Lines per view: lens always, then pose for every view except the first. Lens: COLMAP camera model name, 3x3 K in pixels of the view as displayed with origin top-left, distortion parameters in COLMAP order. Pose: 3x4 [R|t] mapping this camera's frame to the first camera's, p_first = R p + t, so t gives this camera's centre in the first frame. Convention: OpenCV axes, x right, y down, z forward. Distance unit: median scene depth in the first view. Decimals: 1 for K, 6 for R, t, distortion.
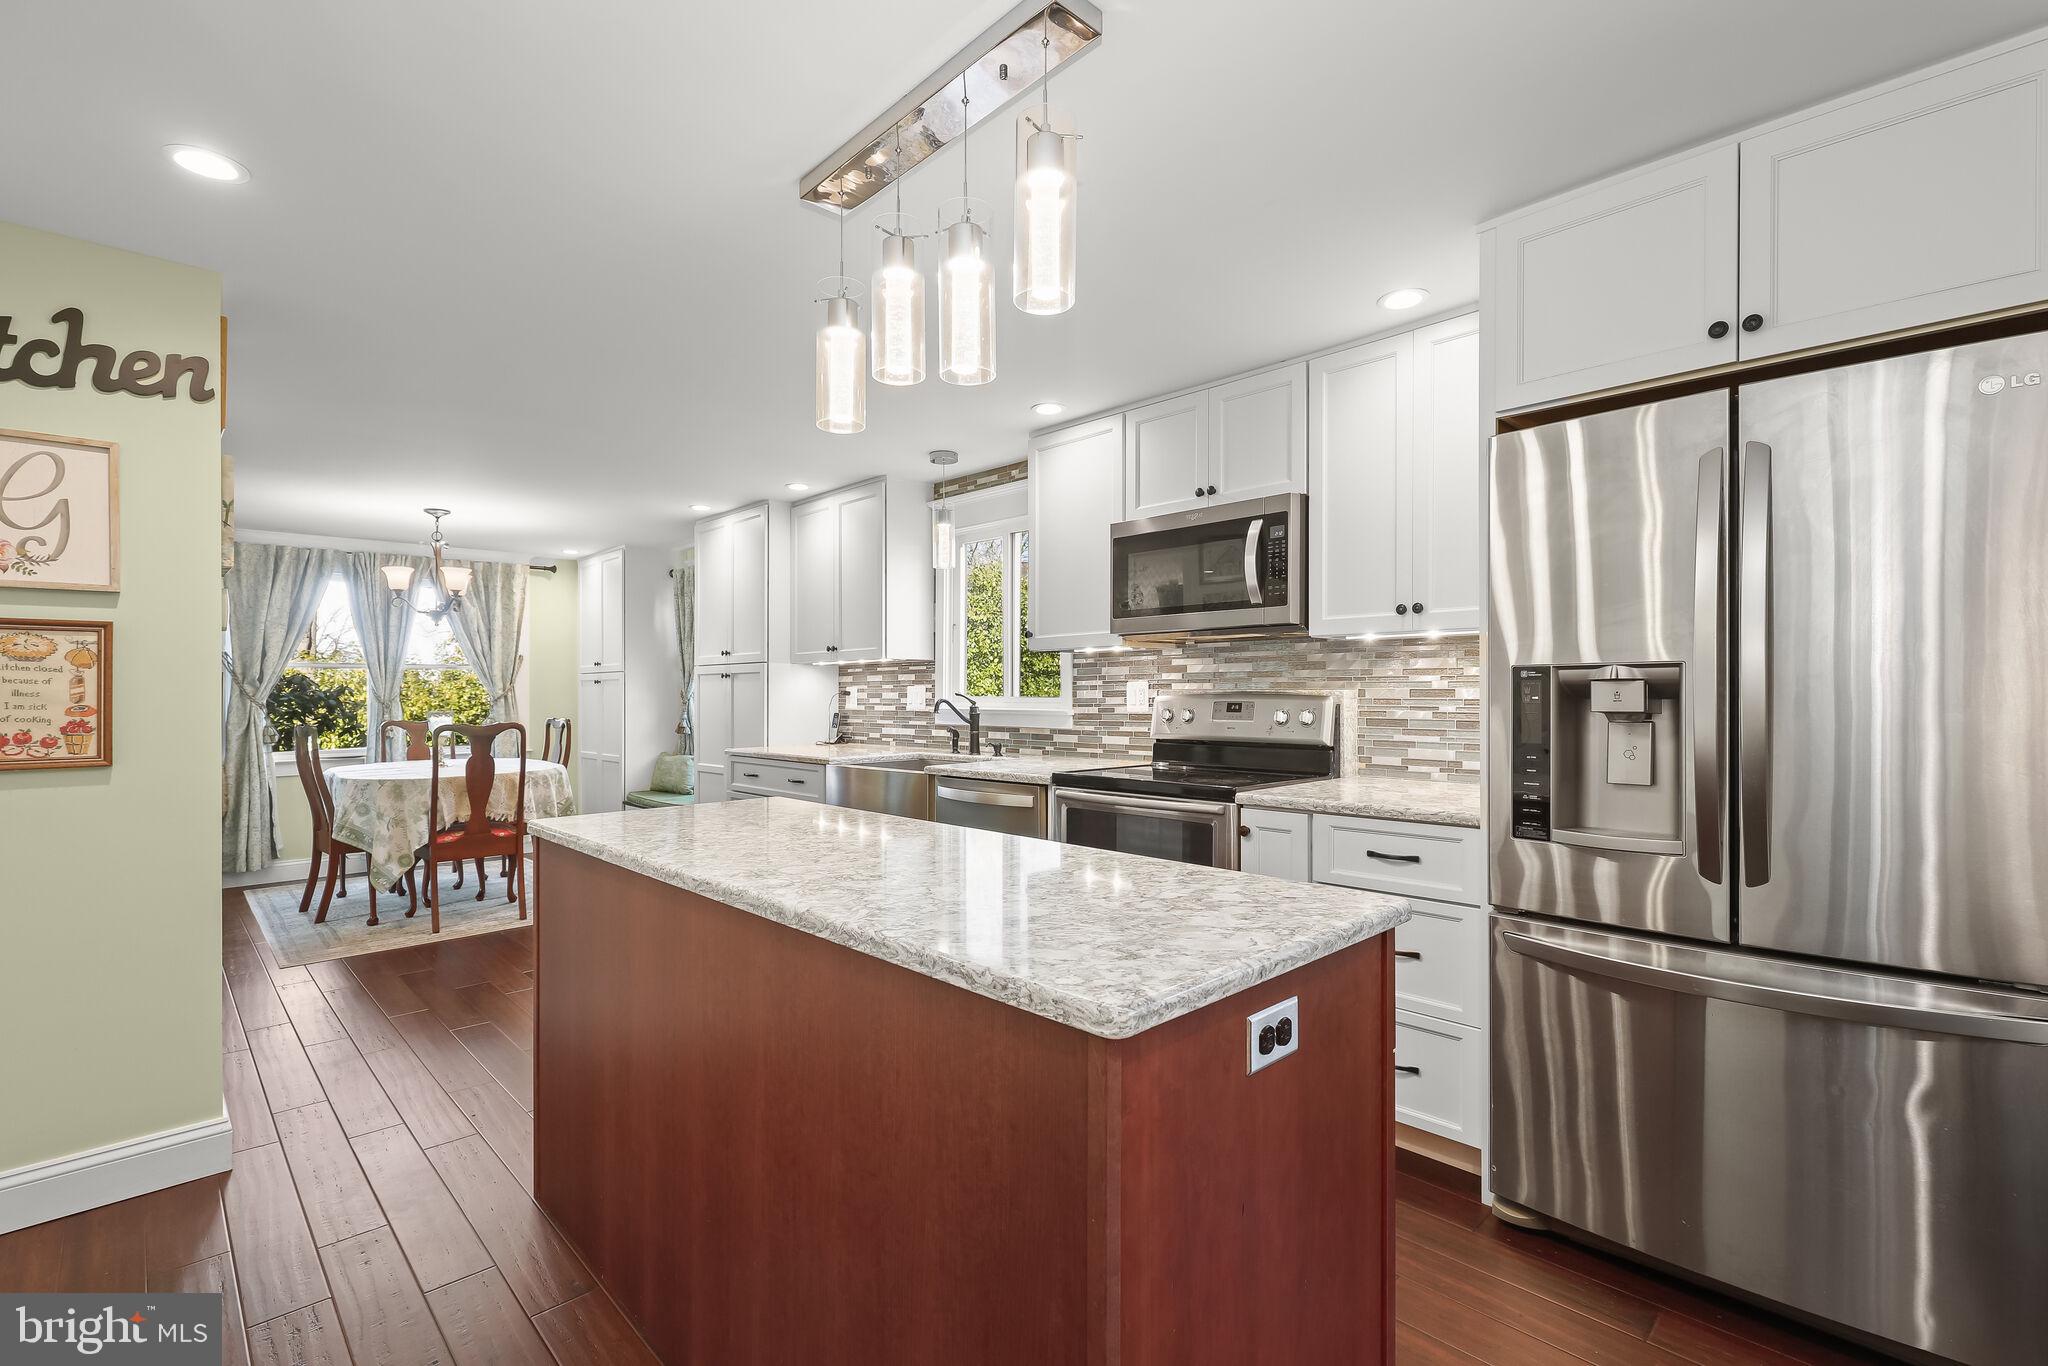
lens RADIAL K [[925.6, 0, 1032.6], [0, 925.6, 690.6], [0, 0, 1]] dist [-0.001069, 0.000524]
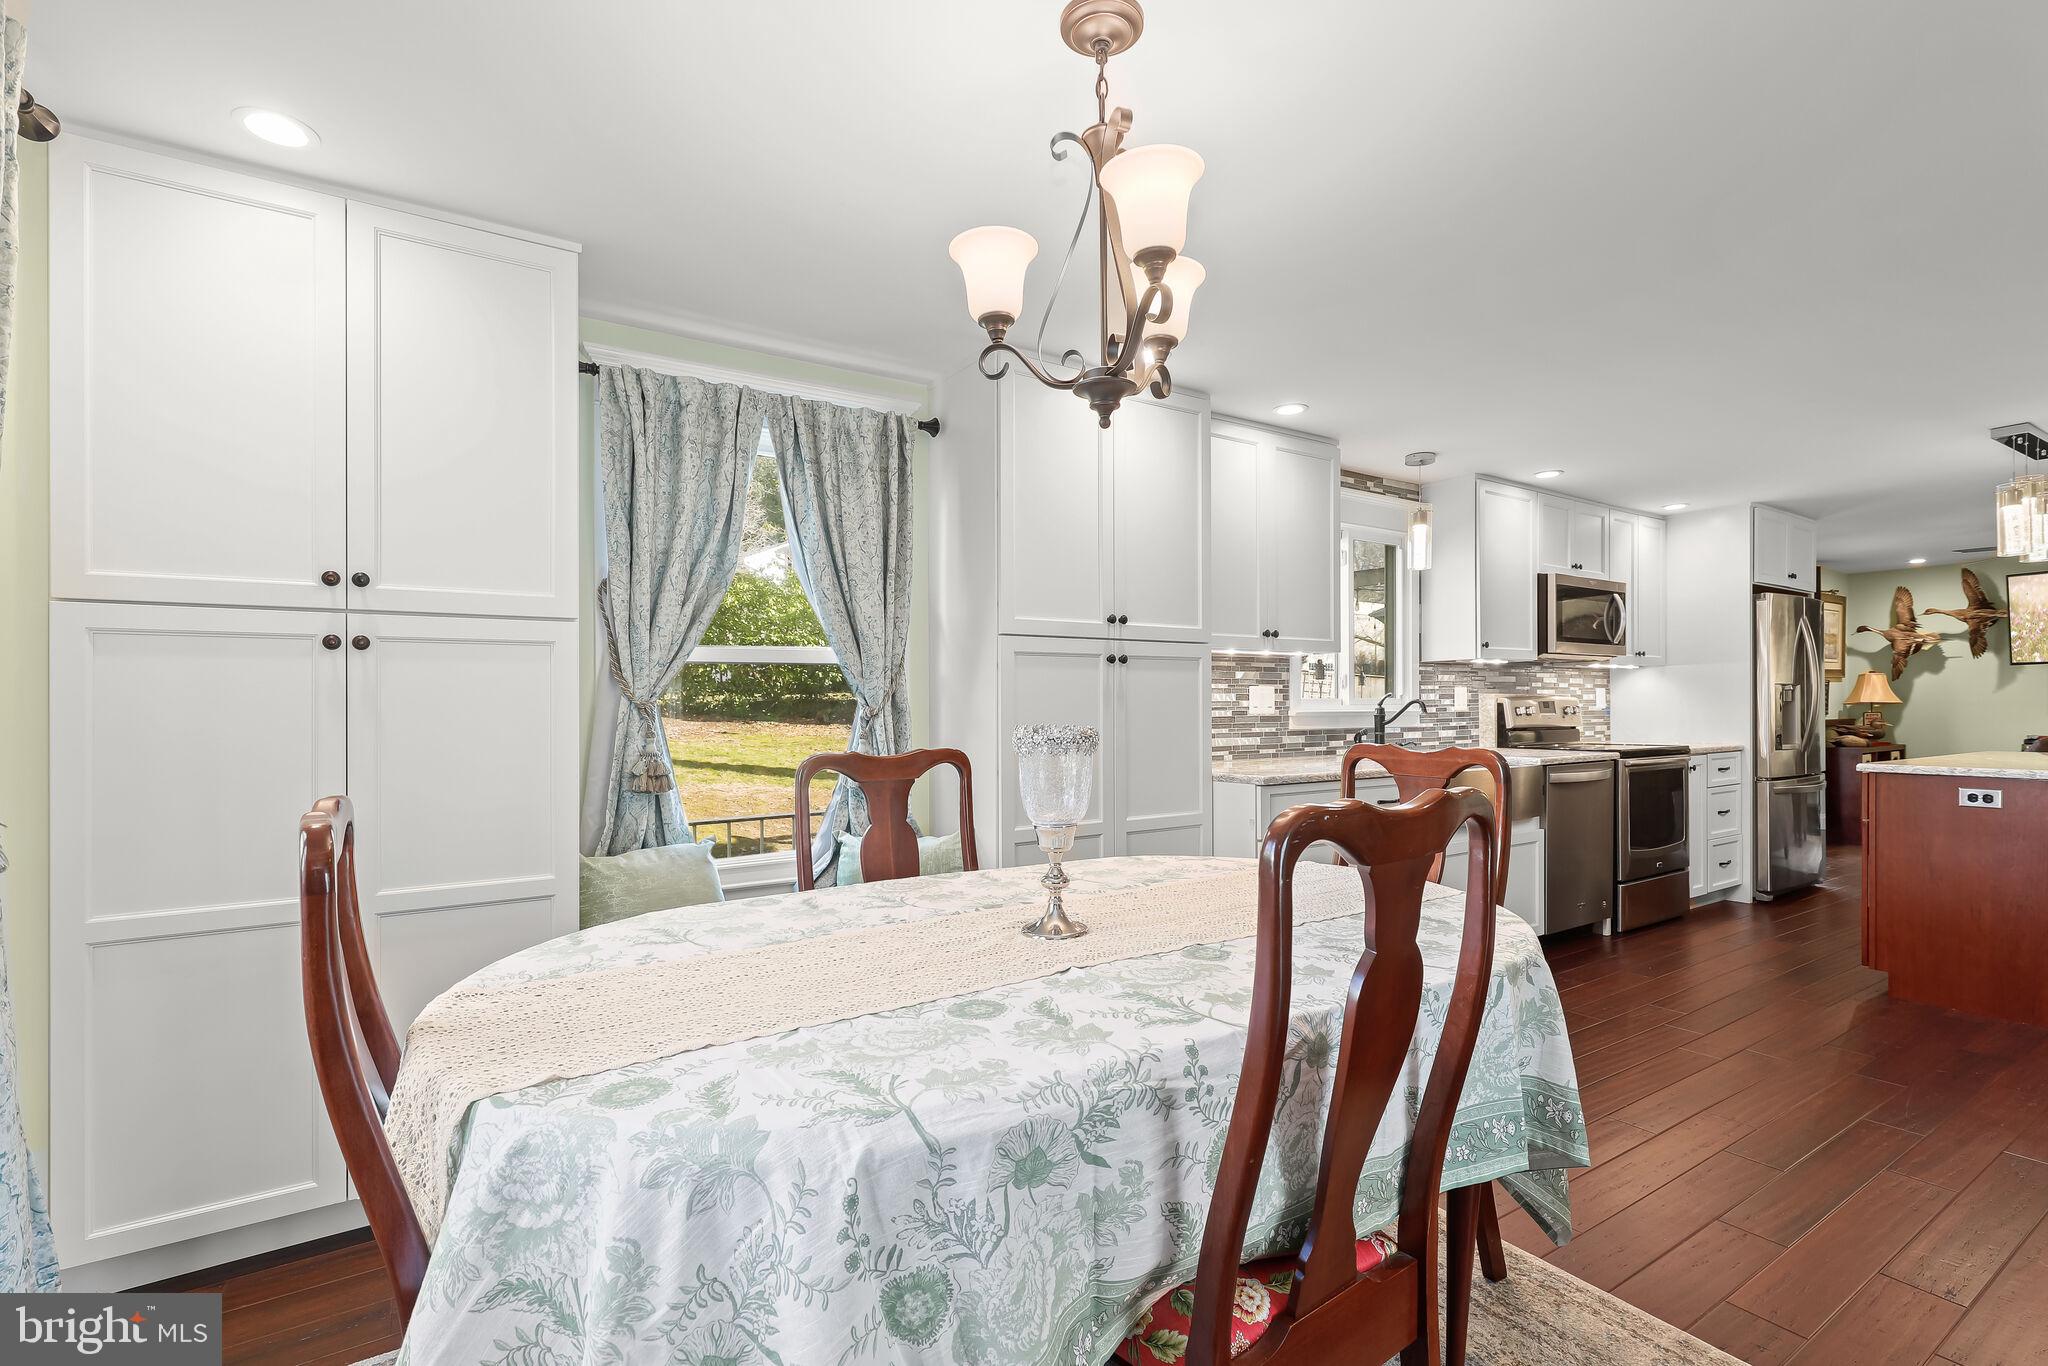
lens RADIAL K [[935.9, 0, 1031.7], [0, 935.9, 695.7], [0, 0, 1]] dist [0.000183, -0.000109]
pose [[0.191876, 0.017770, 0.981258, -1.177510], [0.004902, 0.999806, -0.019065, 0.022370], [-0.981407, 0.008468, 0.191751, 1.223186]]
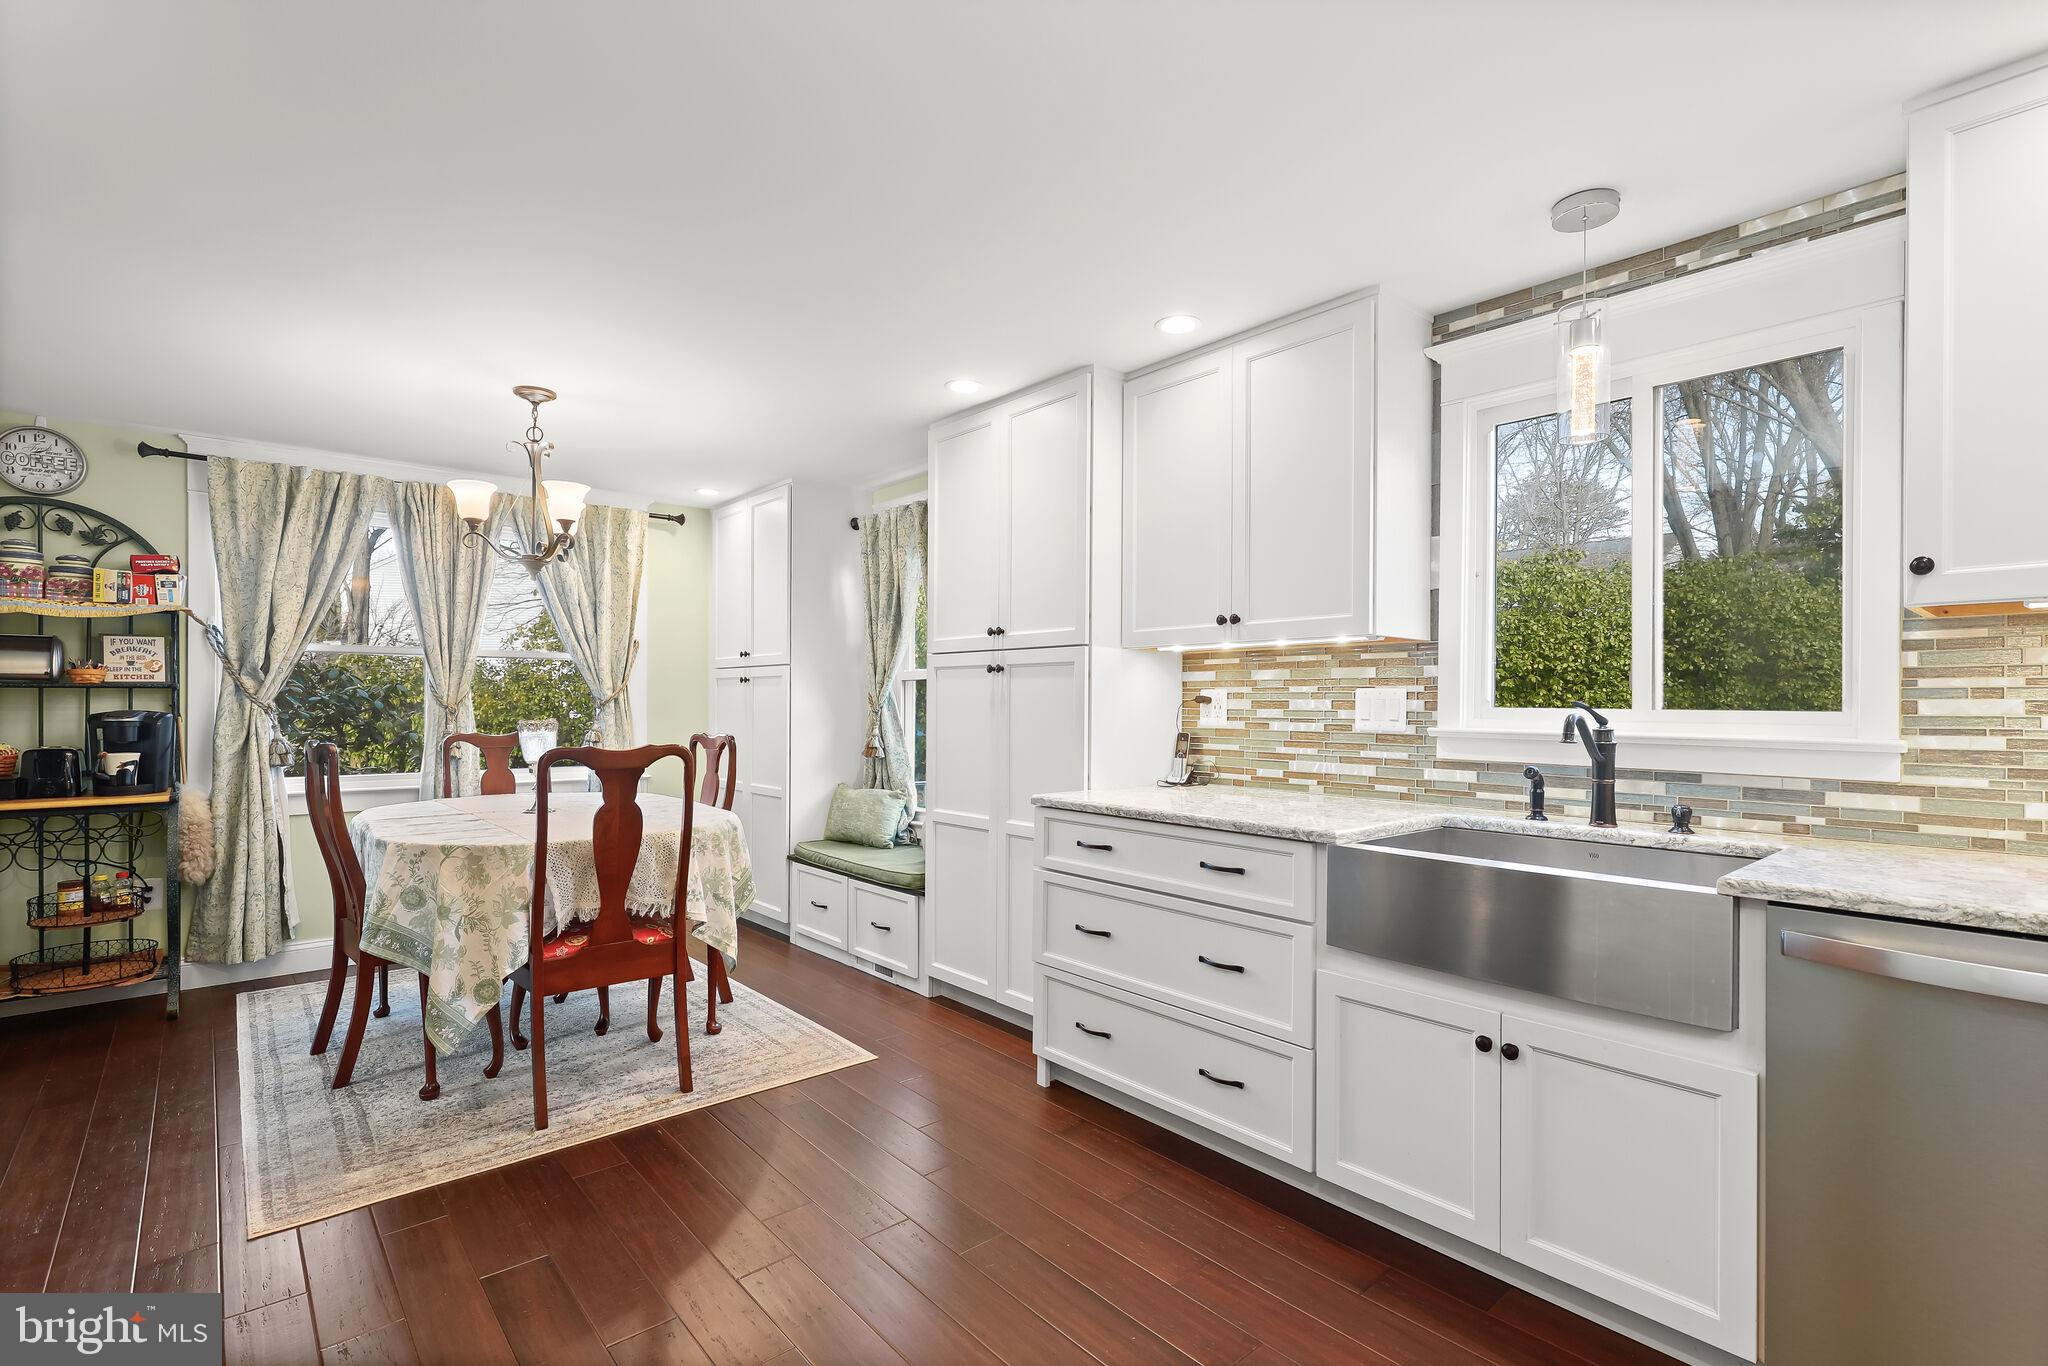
lens RADIAL K [[946.2, 0, 1038.4], [0, 946.2, 711.8], [0, 0, 1]] dist [0.000748, 0.000297]
pose [[0.998761, 0.012517, -0.048166, -0.355657], [-0.011972, 0.999861, 0.011595, 0.006014], [0.048305, -0.011004, 0.998772, 0.496809]]
